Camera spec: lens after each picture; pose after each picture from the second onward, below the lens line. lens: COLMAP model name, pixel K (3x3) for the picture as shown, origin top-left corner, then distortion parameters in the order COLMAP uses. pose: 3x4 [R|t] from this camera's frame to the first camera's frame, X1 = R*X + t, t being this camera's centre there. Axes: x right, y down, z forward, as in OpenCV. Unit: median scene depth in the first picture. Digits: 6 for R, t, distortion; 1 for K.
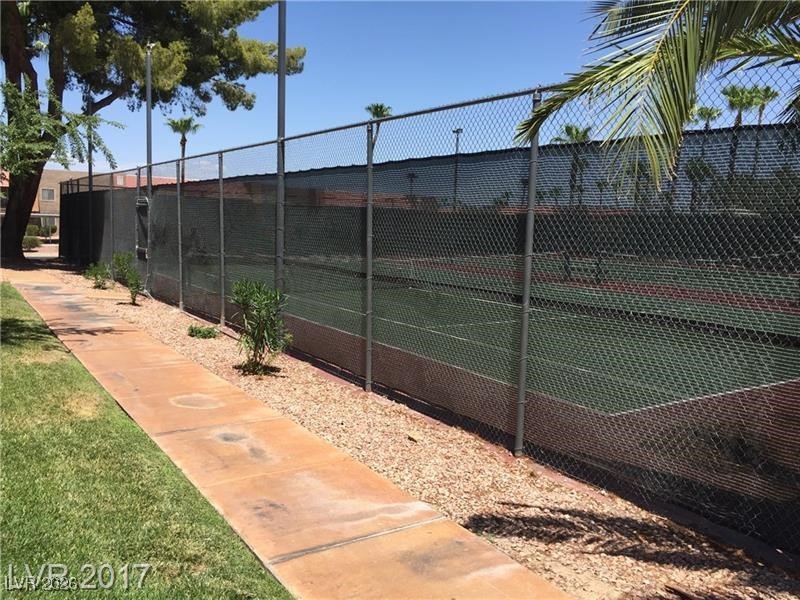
lens RADIAL K [[681.4, 0, 420.4], [0, 681.4, 296.9], [0, 0, 1]] dist [0.059846, -0.055657]
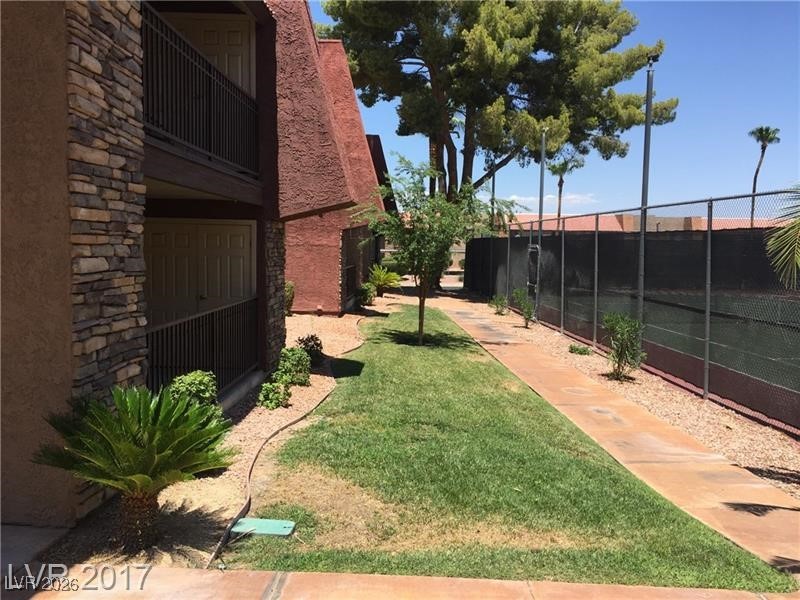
lens RADIAL K [[681.4, 0, 398.3], [0, 681.4, 301.1], [0, 0, 1]] dist [0.059846, -0.055657]
pose [[0.849804, 0.020140, -0.526713, 0.059463], [-0.039178, 0.998919, -0.025015, 0.002308], [0.525640, 0.041894, 0.849675, -0.232185]]
